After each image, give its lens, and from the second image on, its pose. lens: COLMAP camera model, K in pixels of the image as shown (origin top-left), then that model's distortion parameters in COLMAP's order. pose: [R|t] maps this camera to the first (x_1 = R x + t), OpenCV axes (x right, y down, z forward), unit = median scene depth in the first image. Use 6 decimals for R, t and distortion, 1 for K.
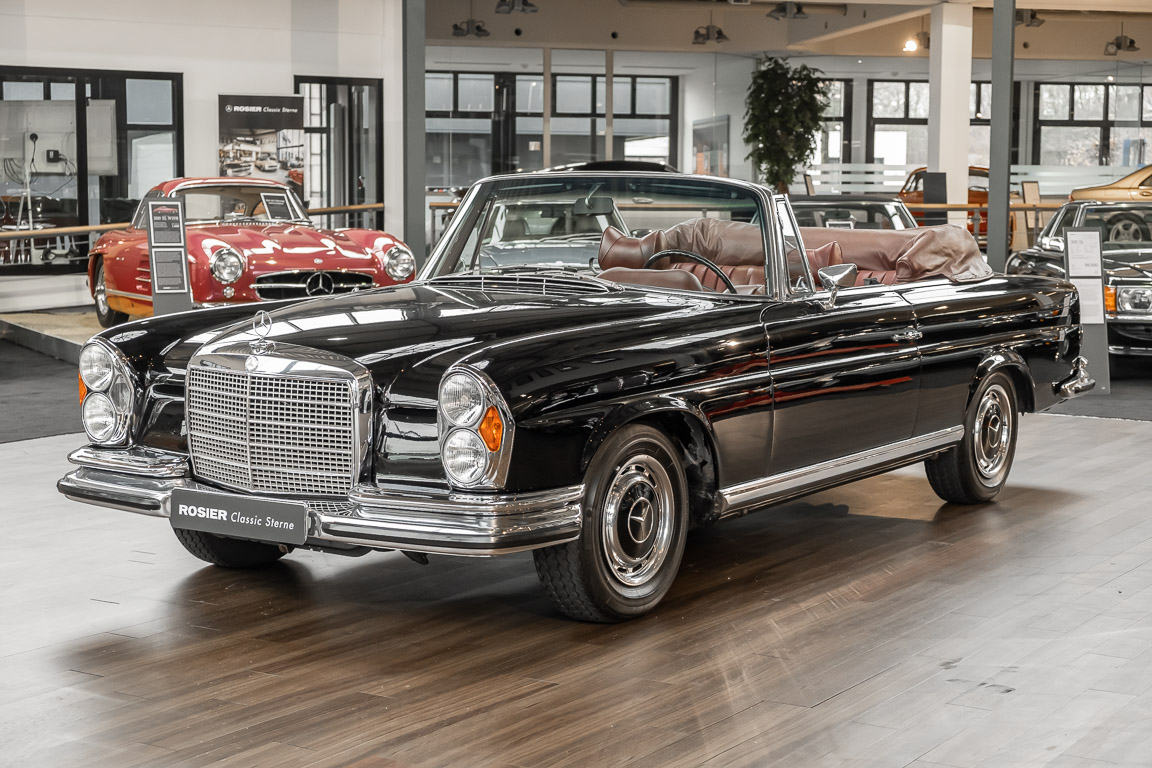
lens RADIAL K [[1738.3, 0, 577.8], [0, 1738.3, 383.5], [0, 0, 1]] dist [0.020707, 0.059535]
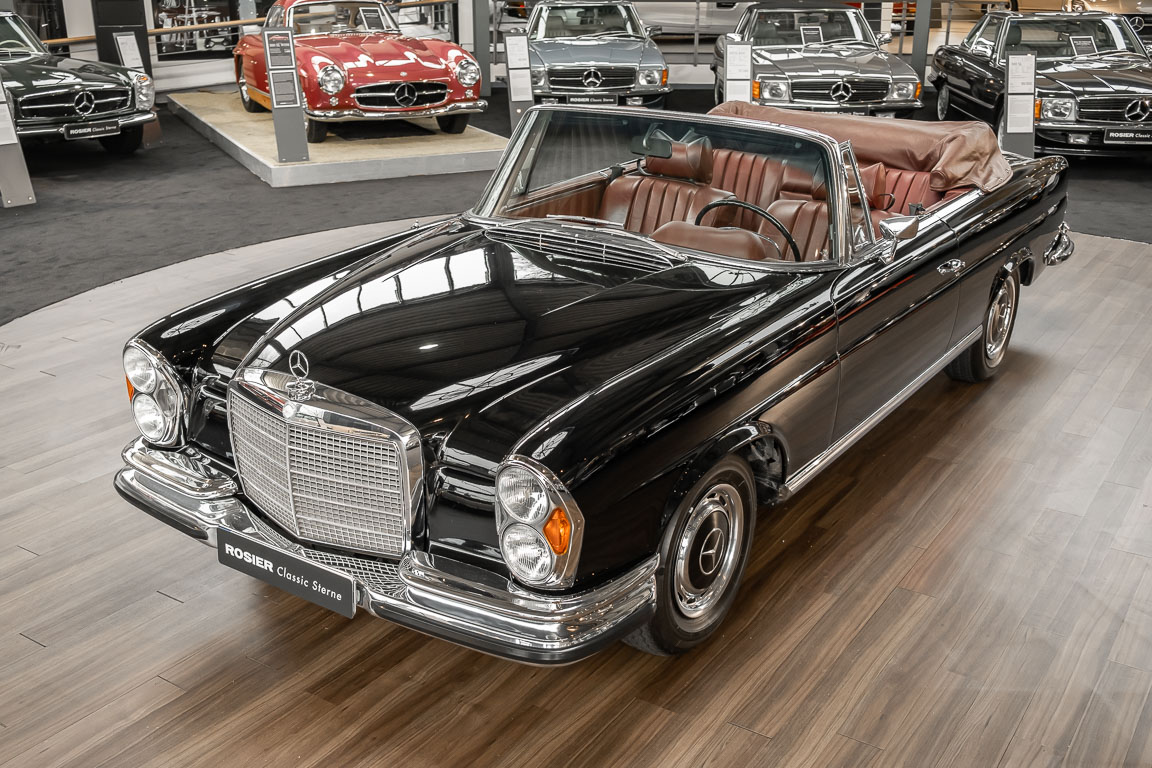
lens RADIAL K [[1147.8, 0, 570.6], [0, 1147.8, 383.1], [0, 0, 1]] dist [-0.009557, 0.016791]
pose [[0.999768, 0.003342, -0.021292, -0.010206], [0.001940, 0.969932, 0.243368, -0.059769], [0.021465, -0.243352, 0.969700, 0.151367]]
